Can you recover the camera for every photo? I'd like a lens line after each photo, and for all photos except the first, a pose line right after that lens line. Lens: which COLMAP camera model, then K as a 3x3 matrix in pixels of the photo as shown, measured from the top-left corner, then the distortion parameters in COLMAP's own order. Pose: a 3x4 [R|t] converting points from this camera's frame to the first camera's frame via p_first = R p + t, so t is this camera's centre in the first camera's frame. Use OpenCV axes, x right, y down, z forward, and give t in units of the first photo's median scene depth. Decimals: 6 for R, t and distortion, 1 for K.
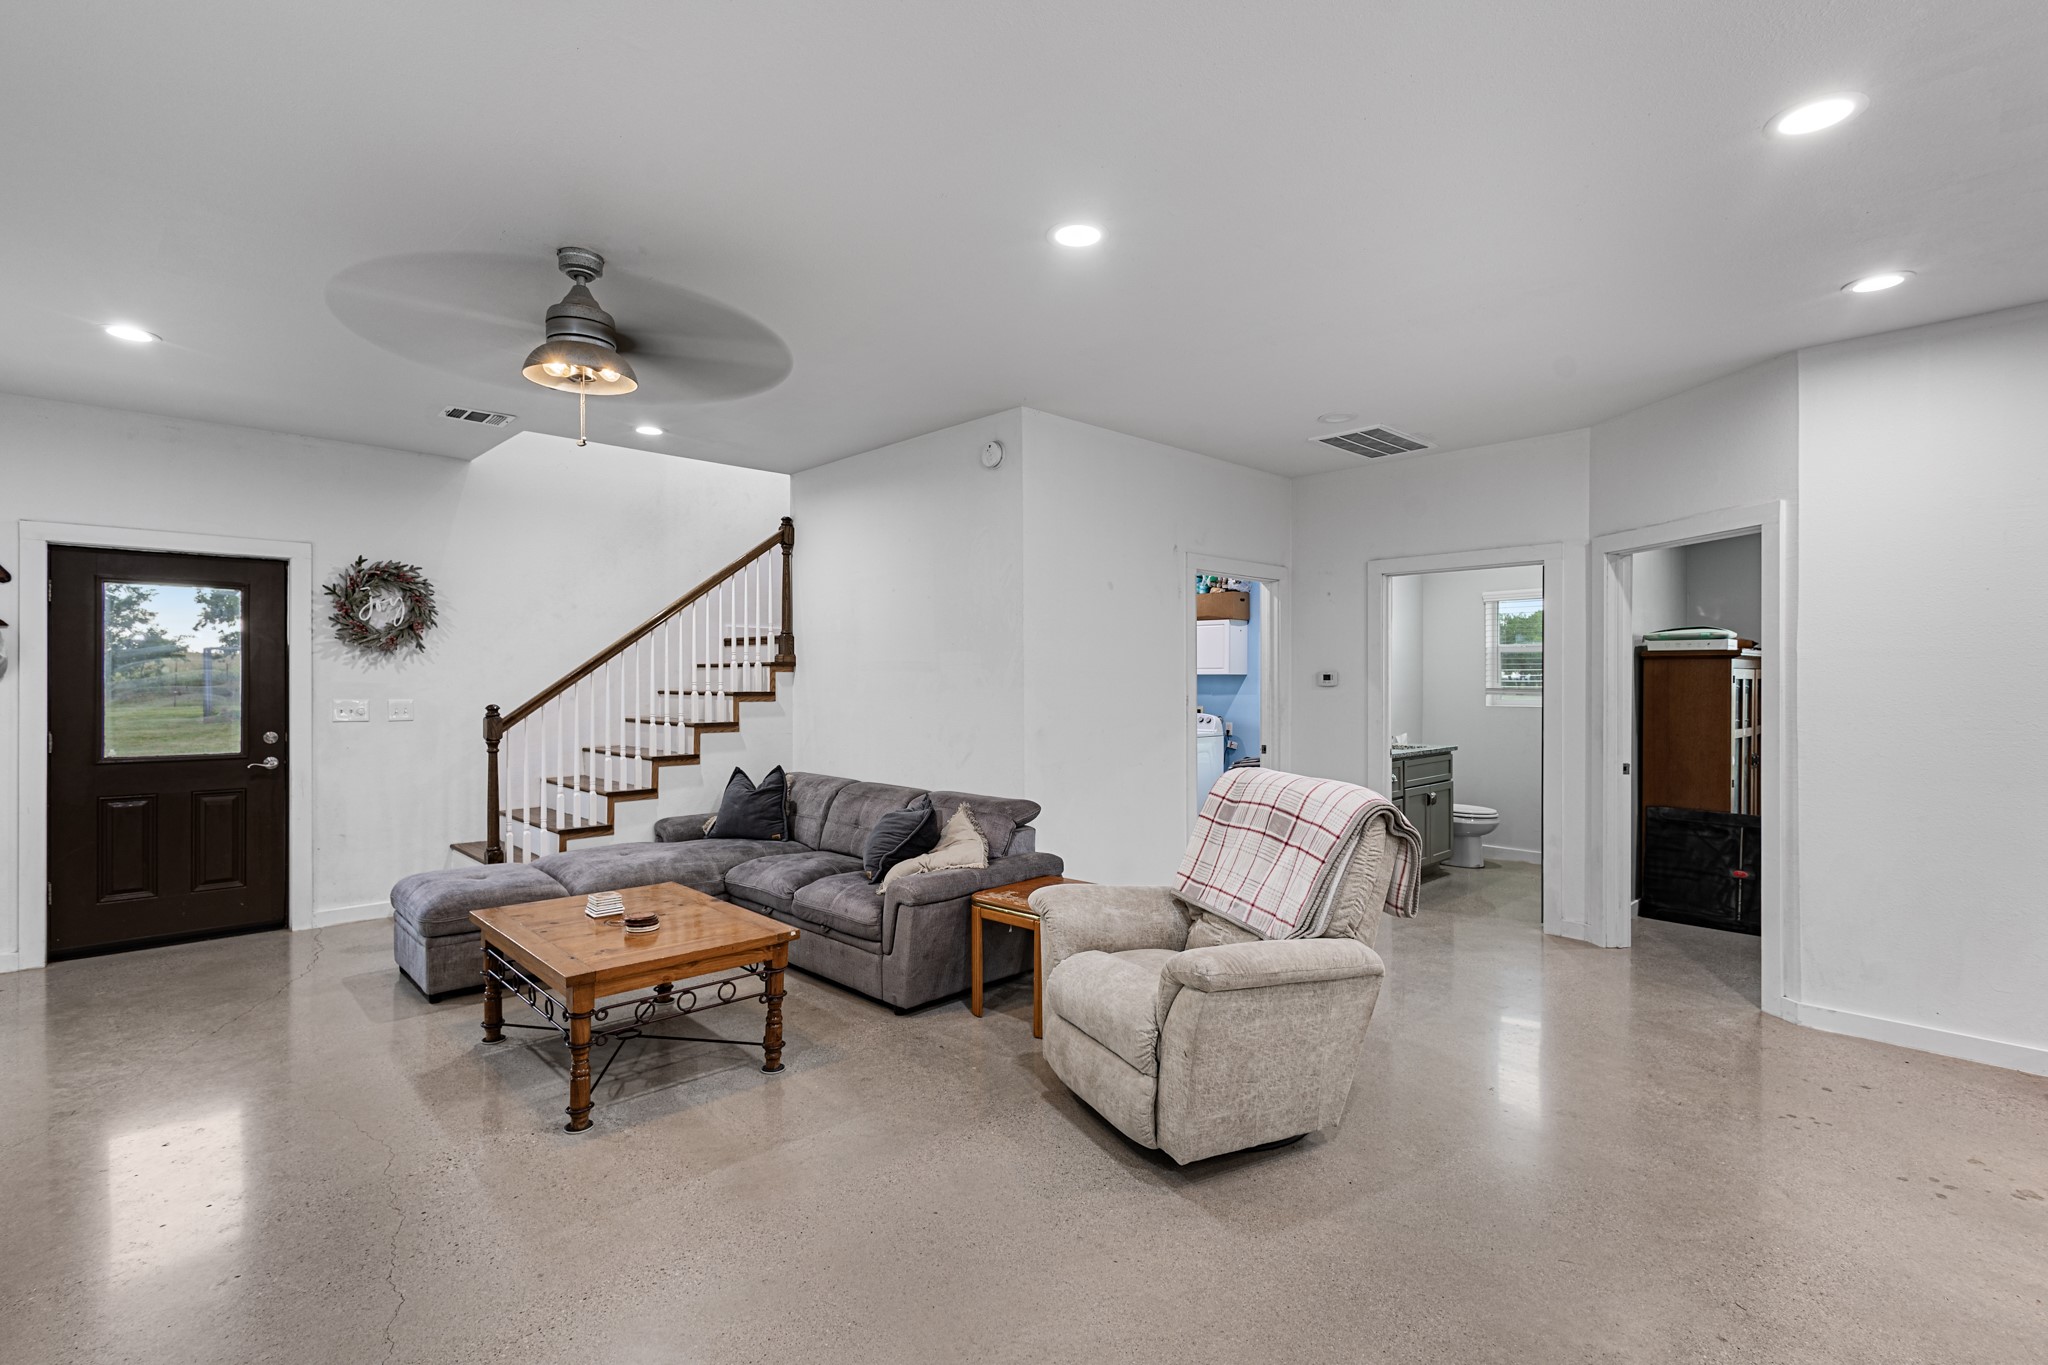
lens RADIAL K [[946.2, 0, 1024.0], [0, 946.2, 682.5], [0, 0, 1]] dist [0.006330, -0.000824]
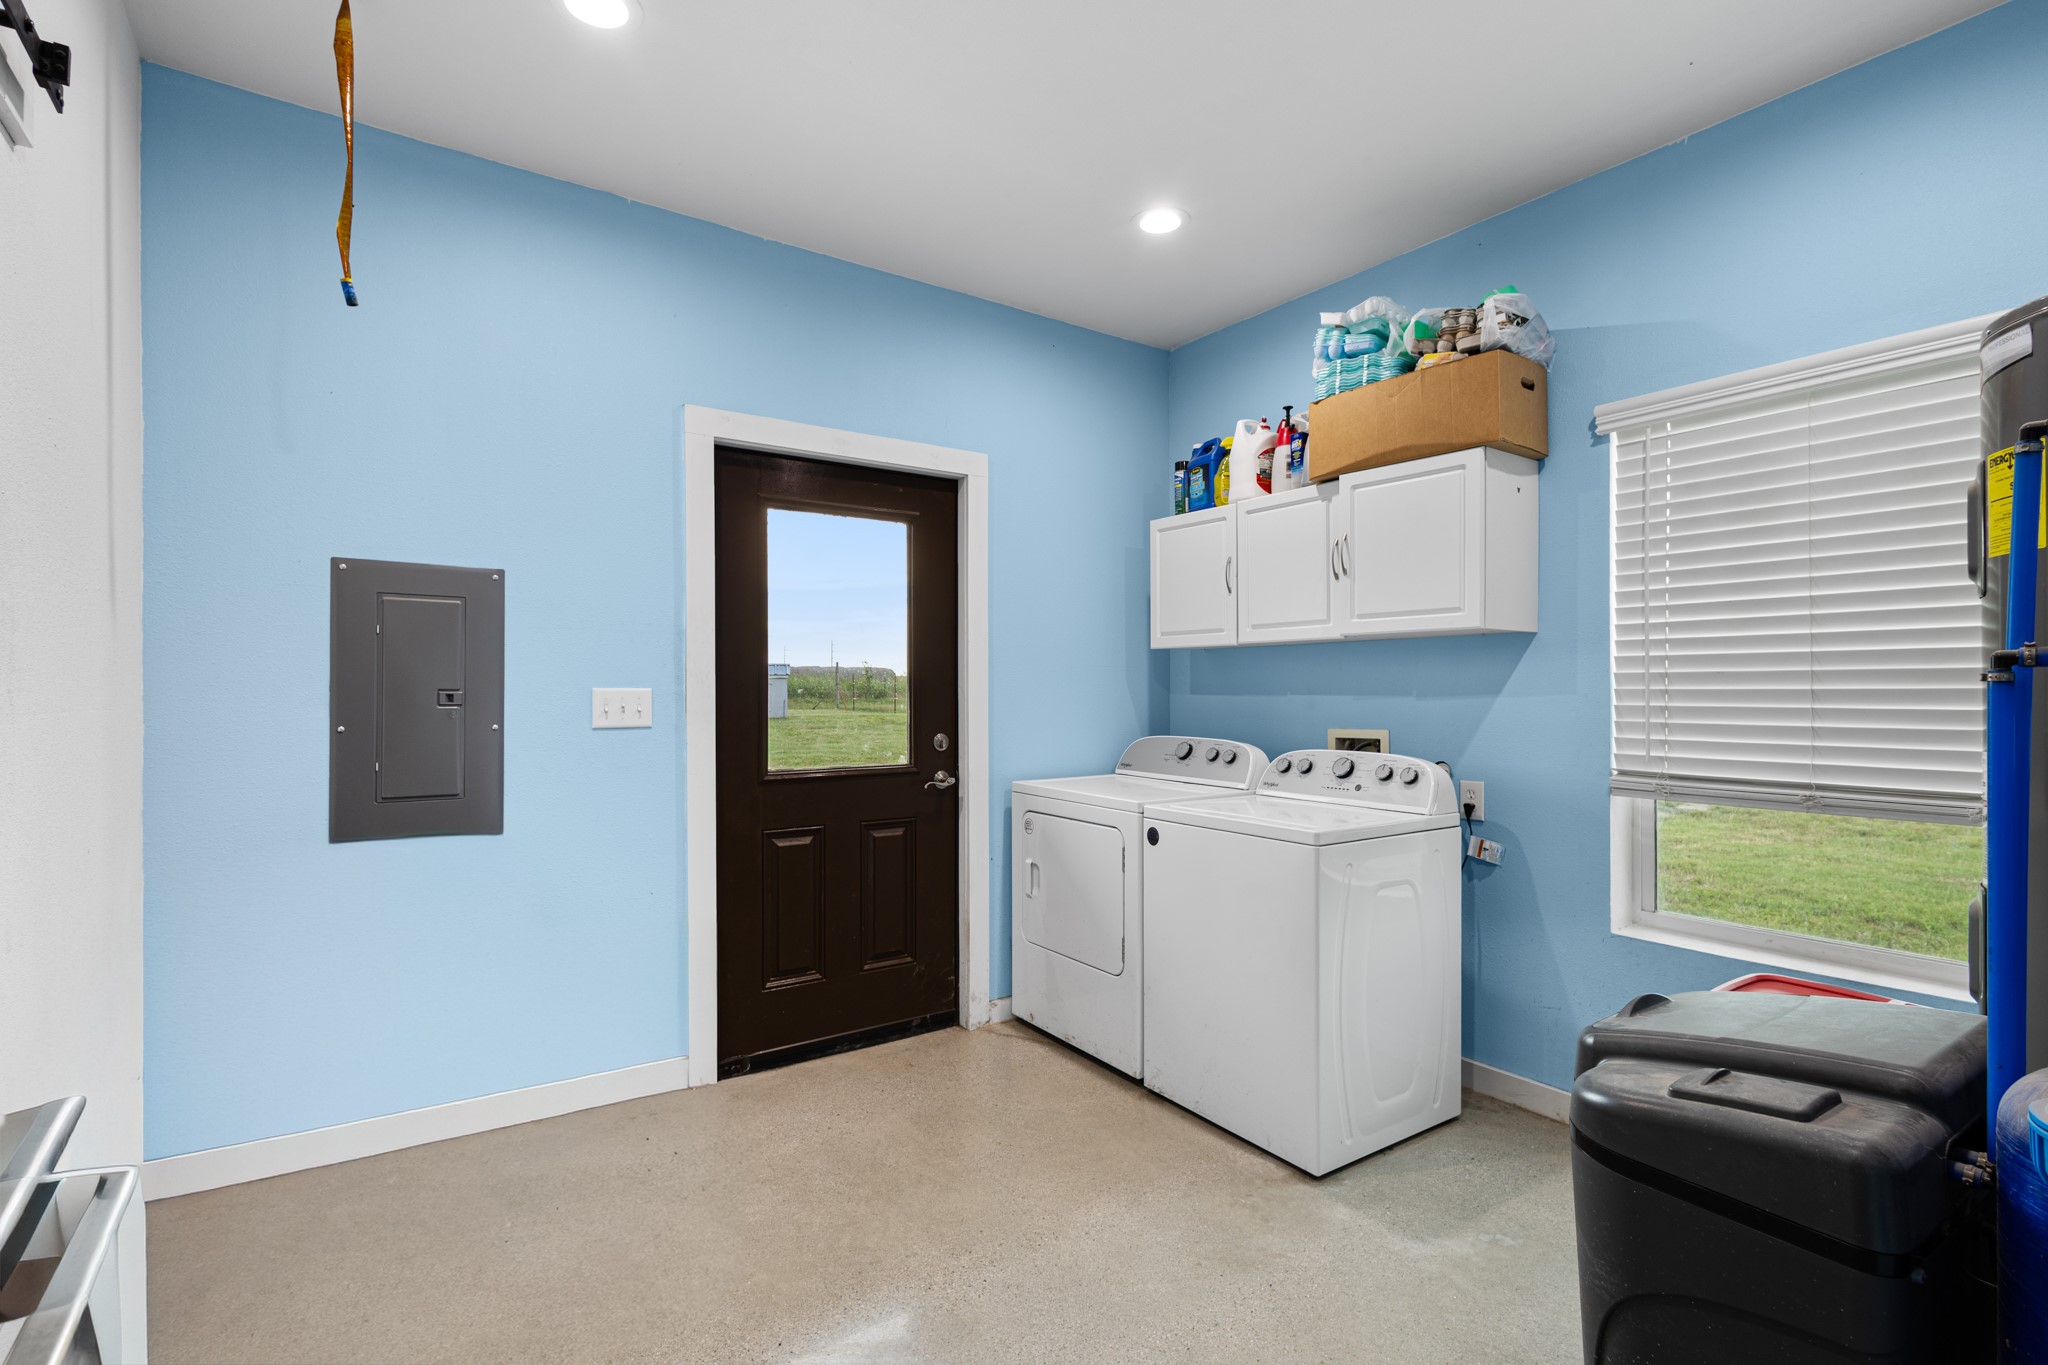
lens RADIAL K [[967.6, 0, 1018.0], [0, 967.6, 671.3], [0, 0, 1]] dist [-0.002613, -0.000194]
pose [[0.986610, -0.007211, -0.162939, -0.684954], [0.003984, 0.999790, -0.020120, 0.024294], [0.163050, 0.019201, 0.986431, 0.365920]]
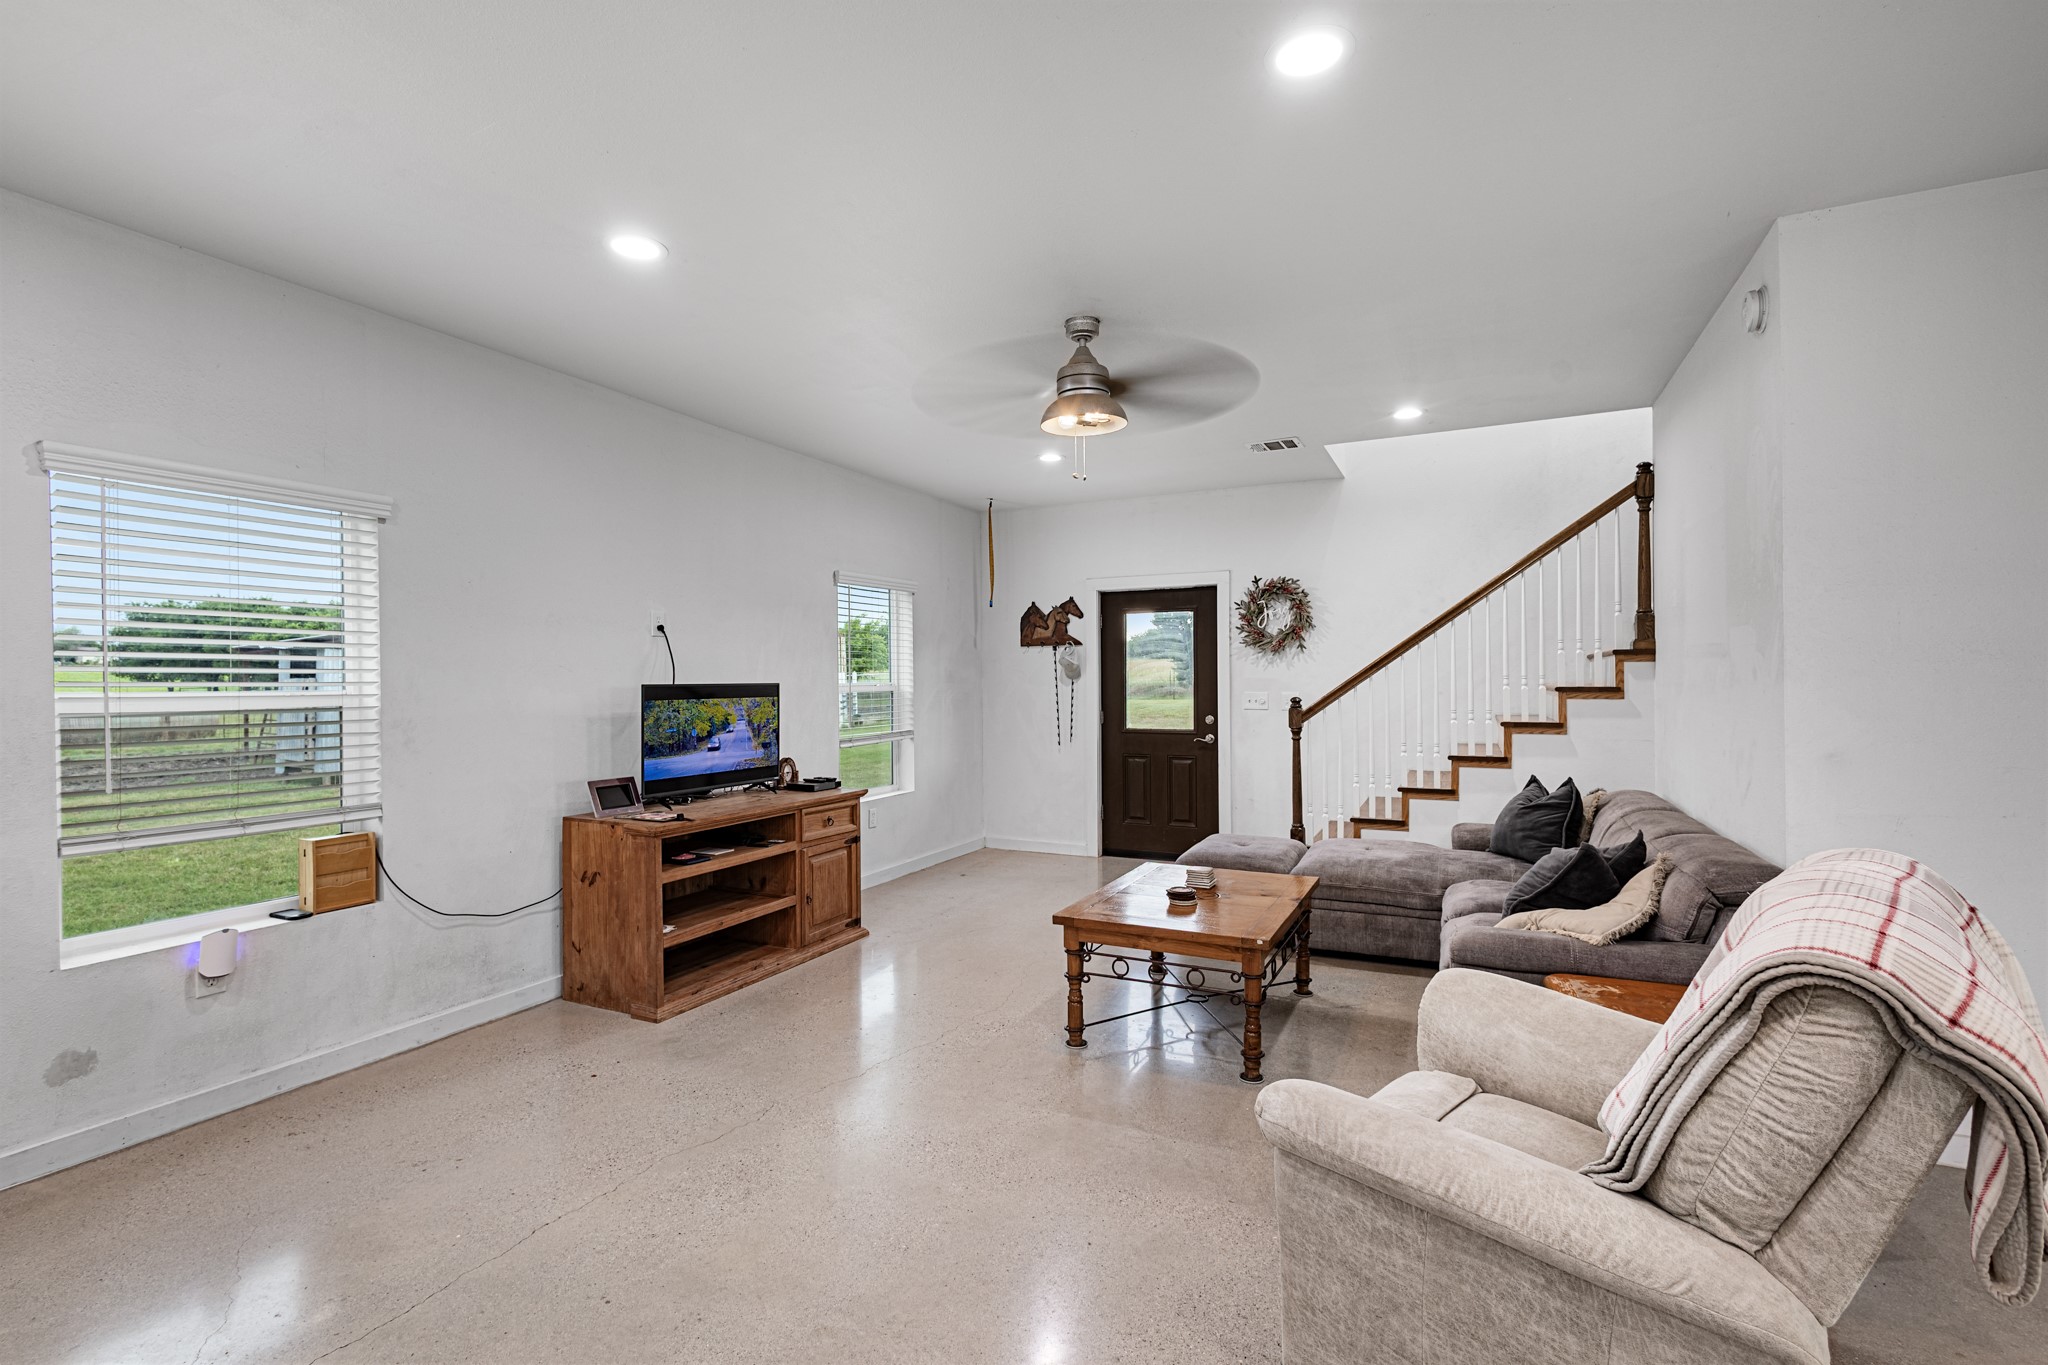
lens RADIAL K [[937.5, 0, 1016.3], [0, 937.5, 682.6], [0, 0, 1]] dist [0.003951, 0.000525]
pose [[0.340798, -0.000876, -0.940136, 0.387692], [0.005590, 0.999984, 0.001094, 0.003193], [0.940120, -0.005629, 0.340797, 0.321278]]
